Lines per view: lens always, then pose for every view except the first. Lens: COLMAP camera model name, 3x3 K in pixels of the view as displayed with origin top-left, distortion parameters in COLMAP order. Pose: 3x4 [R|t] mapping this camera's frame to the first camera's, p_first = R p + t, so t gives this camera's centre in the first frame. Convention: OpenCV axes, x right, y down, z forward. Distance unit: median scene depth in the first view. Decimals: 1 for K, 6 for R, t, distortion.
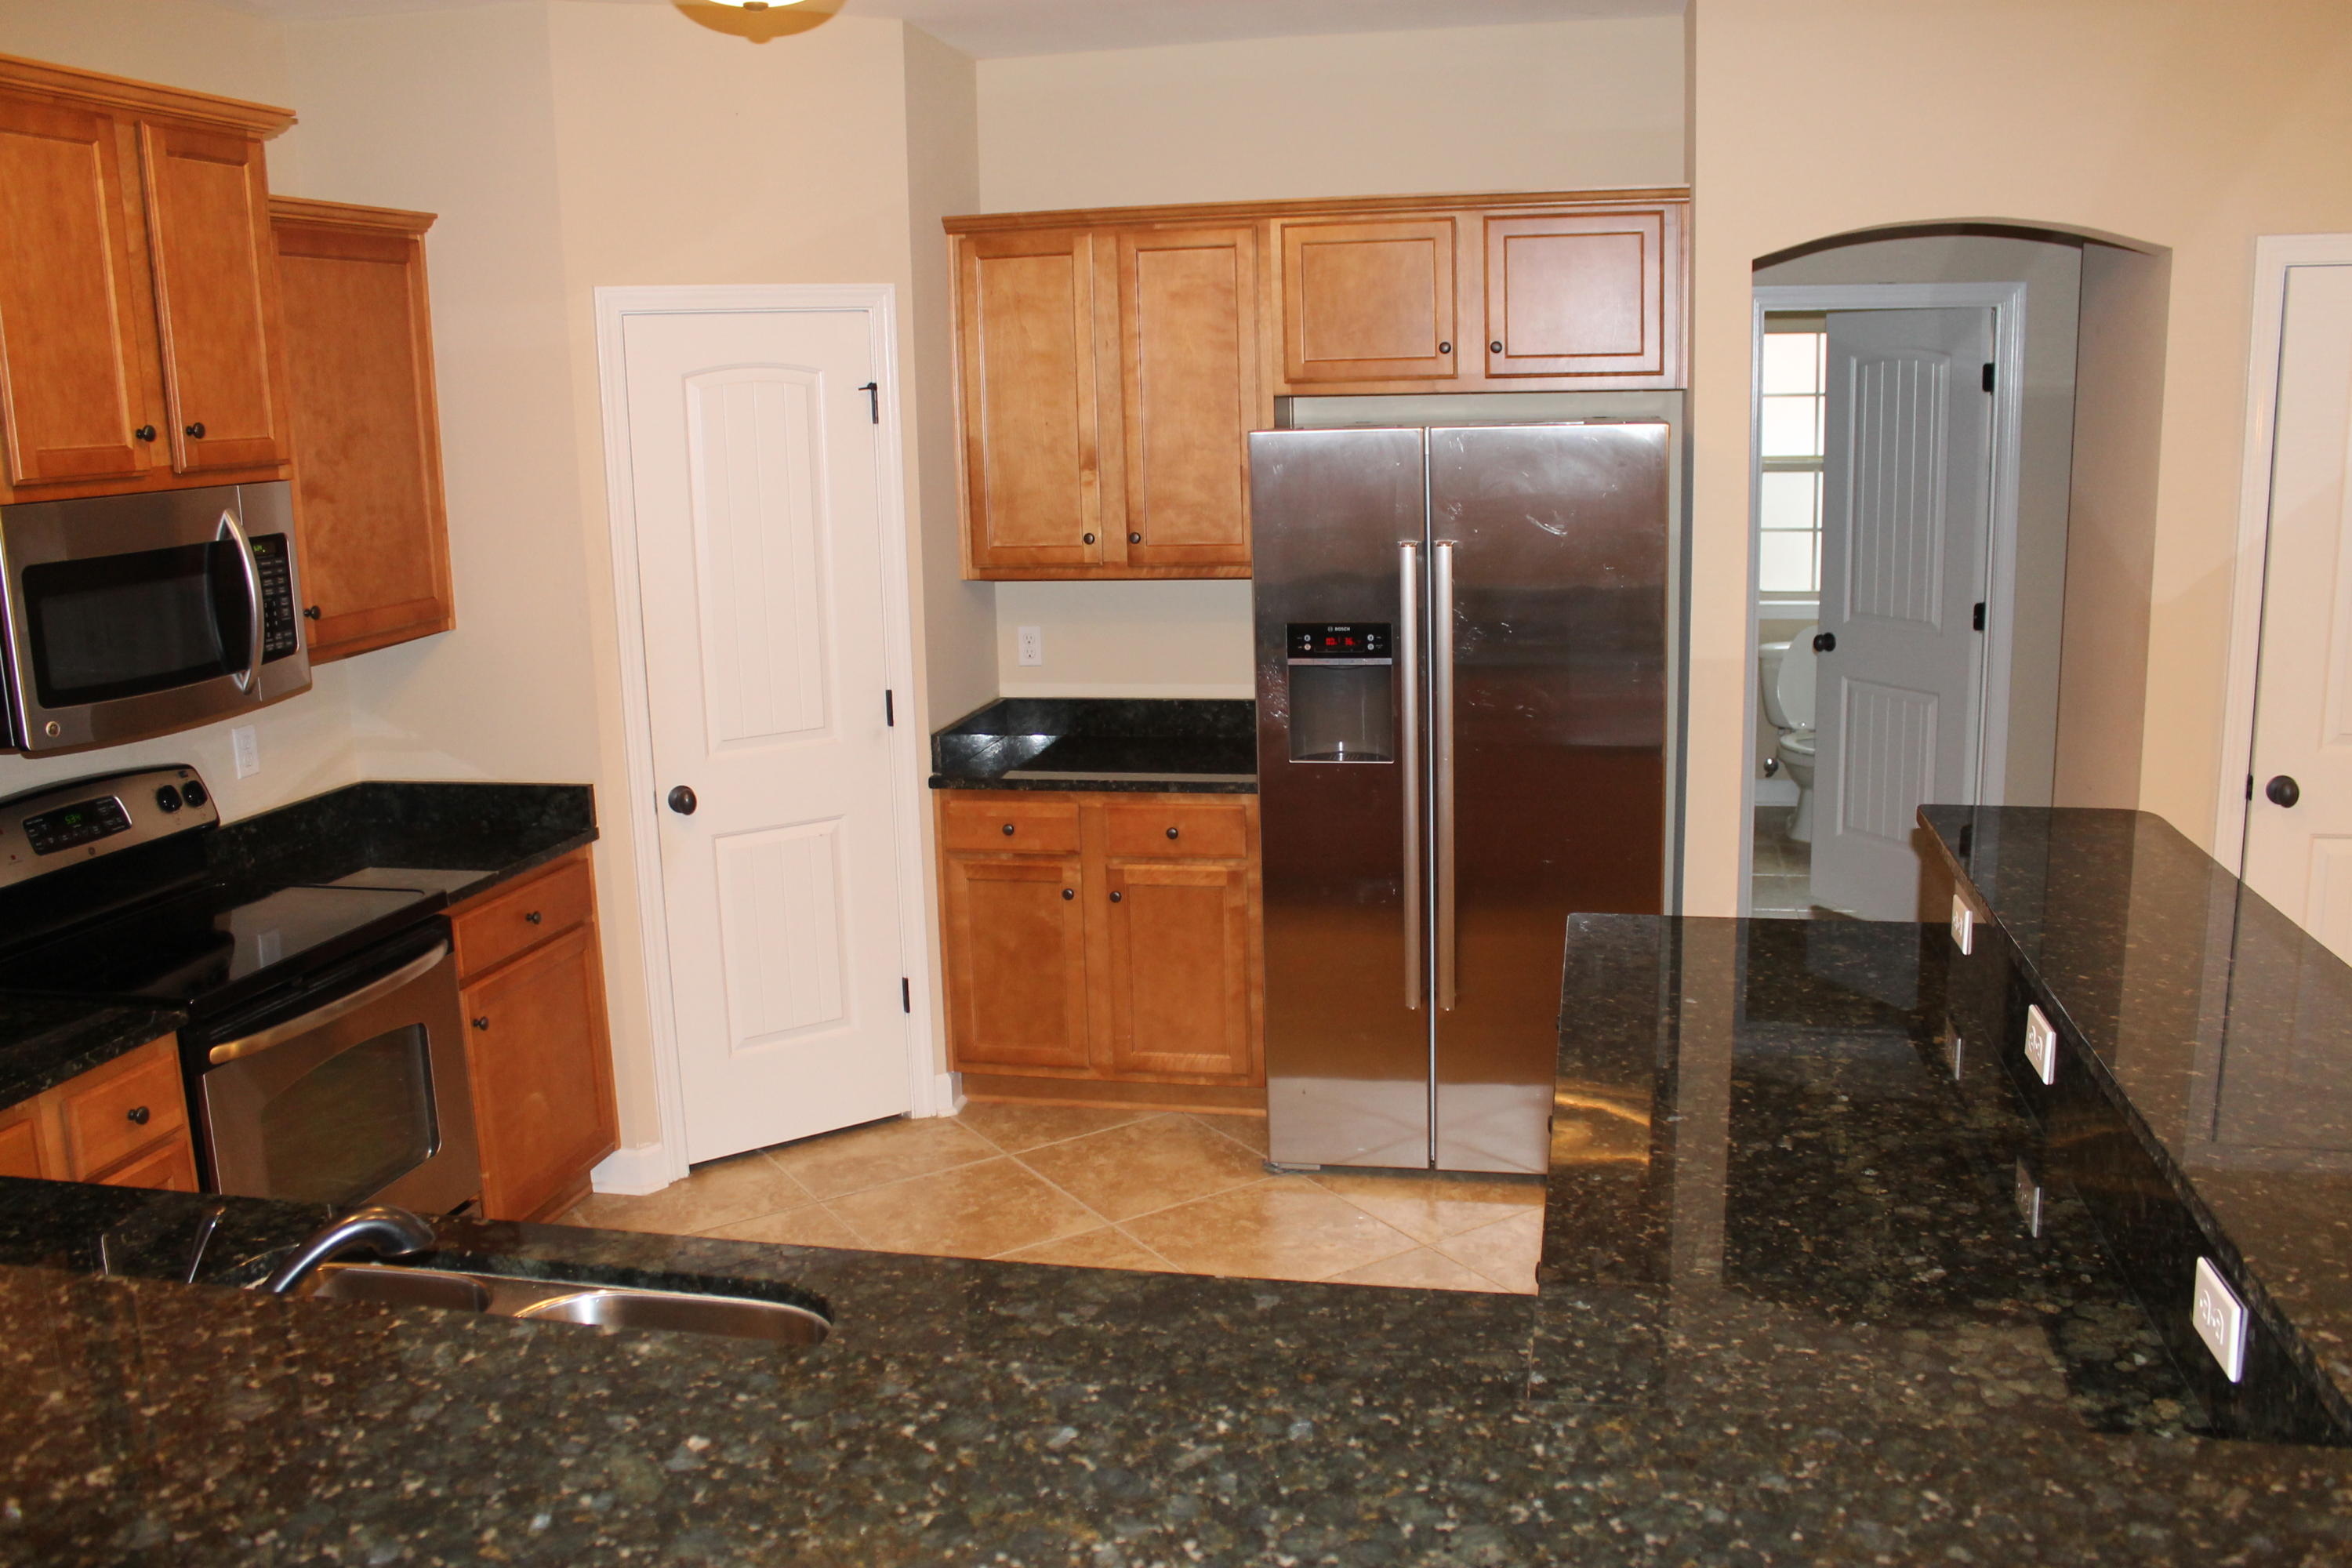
lens RADIAL K [[1944.3, 0, 1176.0], [0, 1944.3, 784.0], [0, 0, 1]] dist [-0.154853, 0.129319]
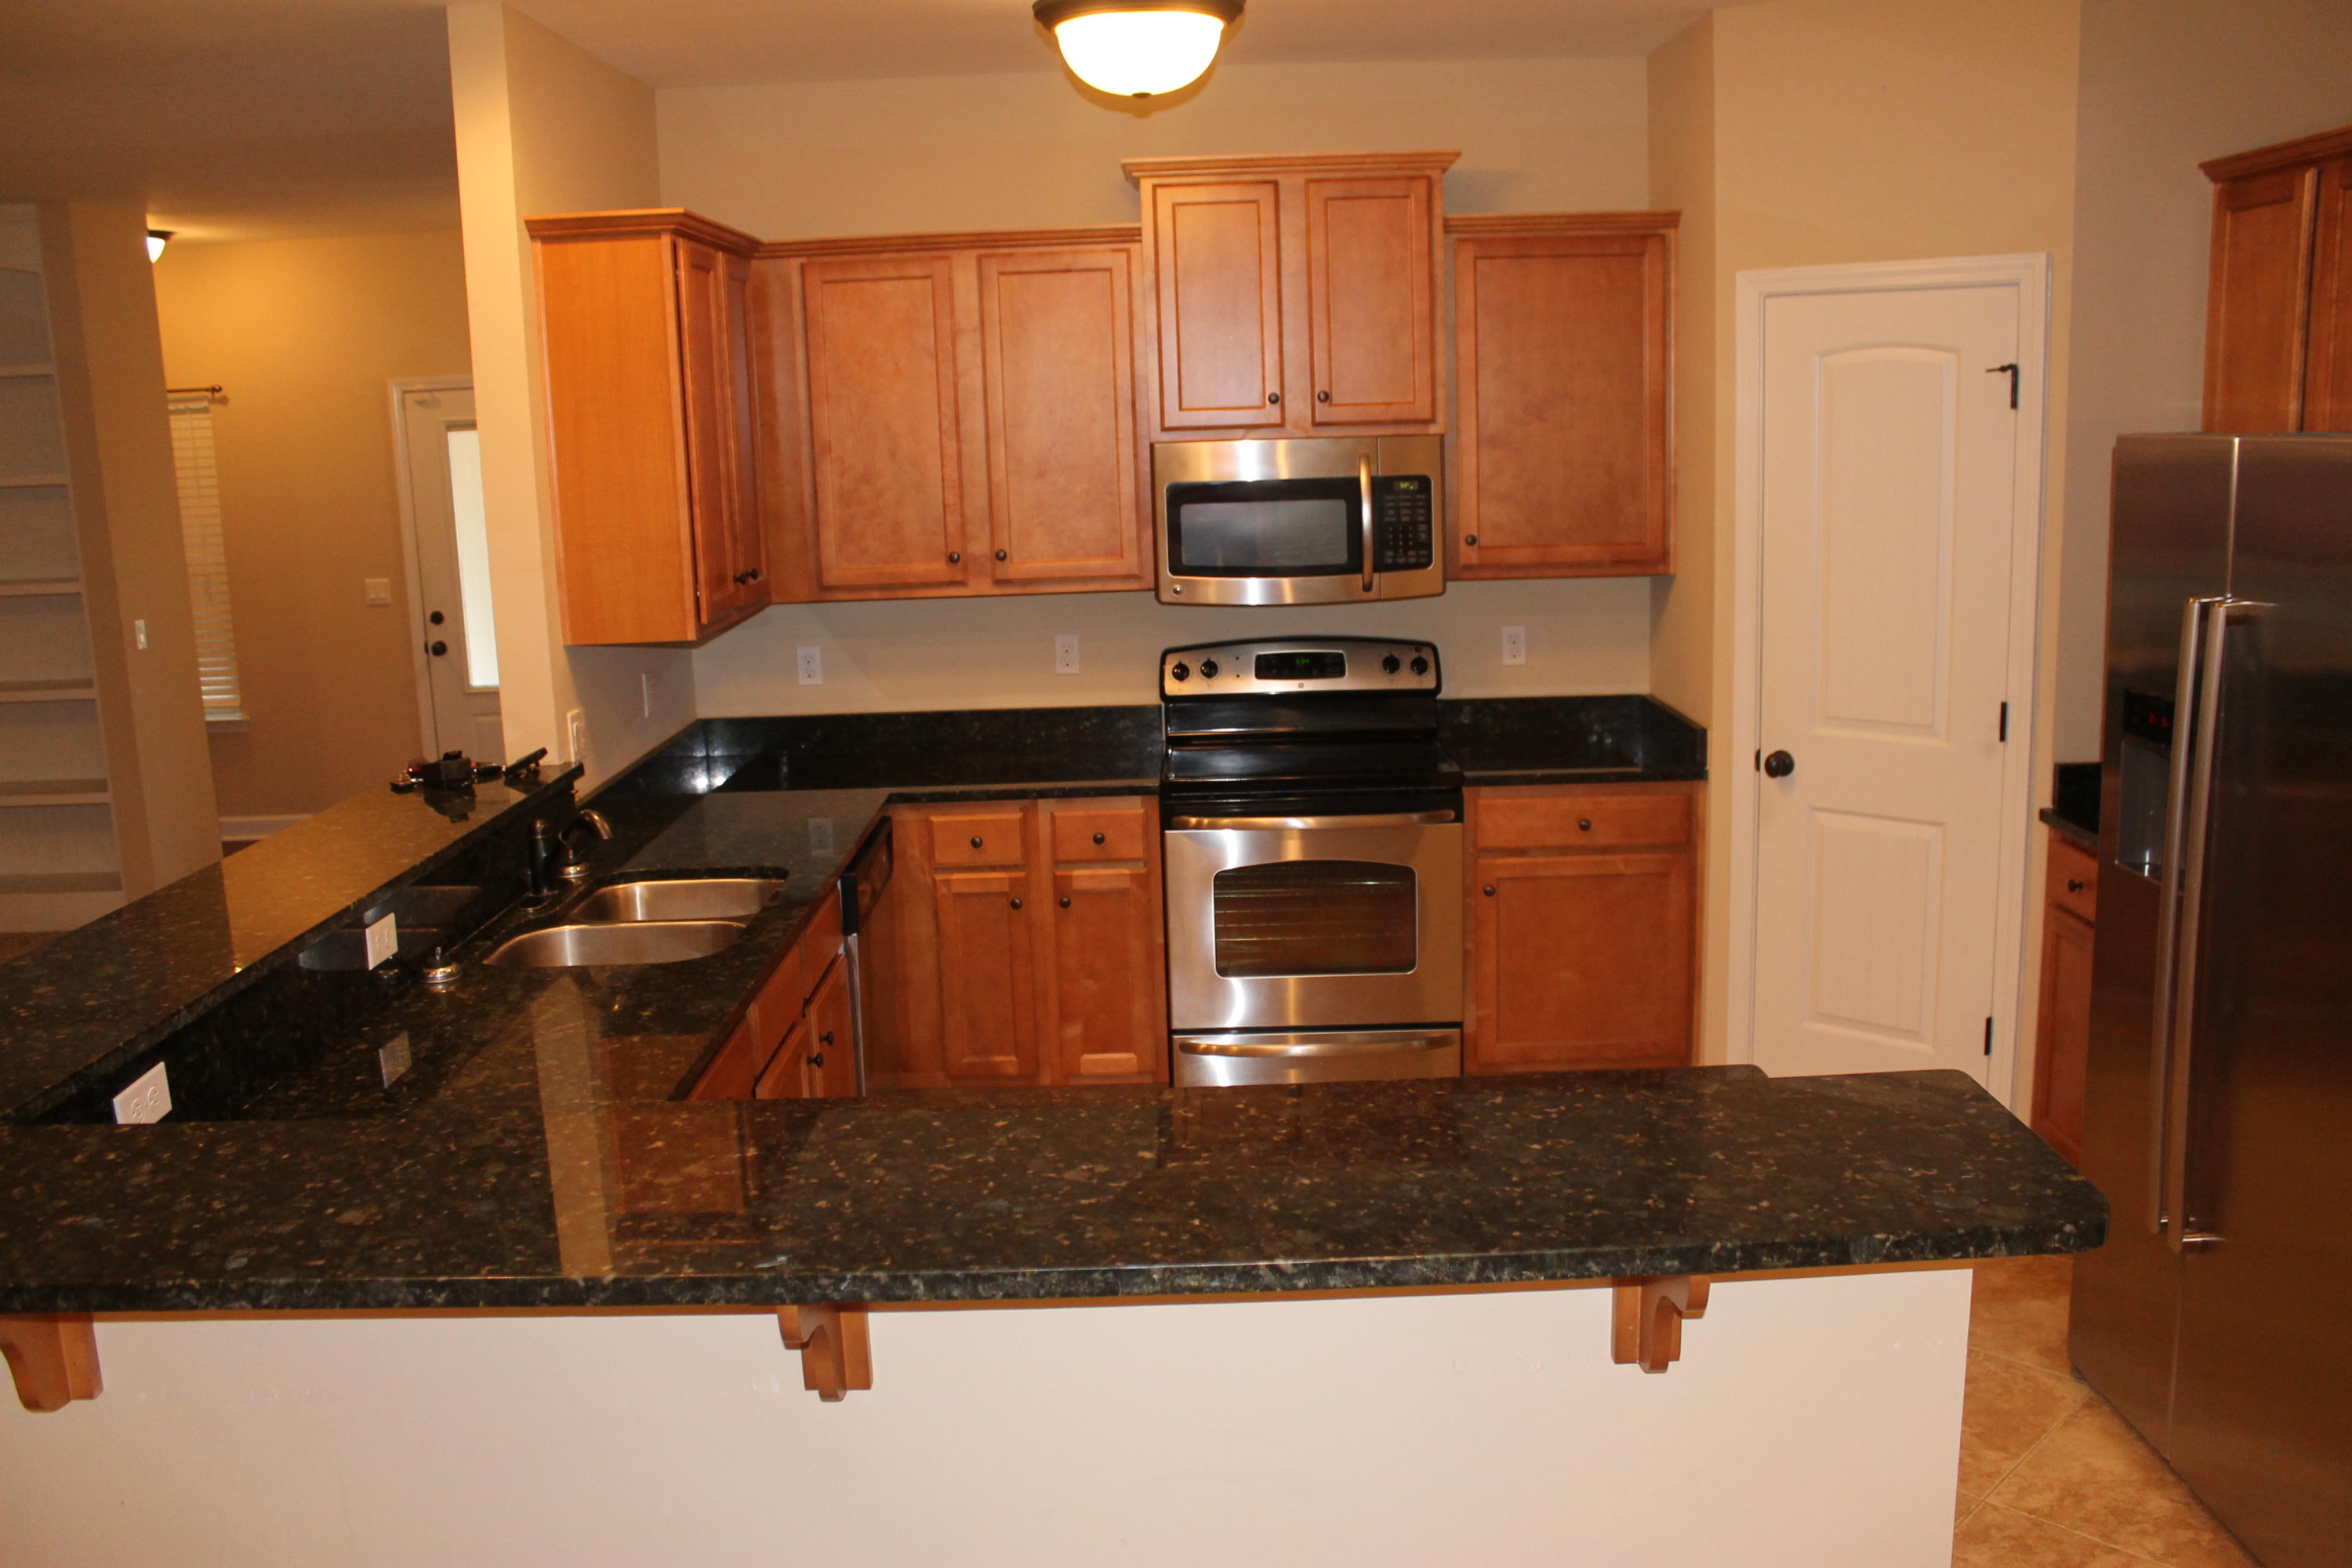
lens RADIAL K [[1944.3, 0, 1176.0], [0, 1944.3, 784.0], [0, 0, 1]] dist [-0.154853, 0.129319]
pose [[0.207032, 0.208767, -0.955800, 0.721170], [-0.170959, 0.969655, 0.174762, -0.114927], [0.963281, 0.127222, 0.236440, 0.479632]]
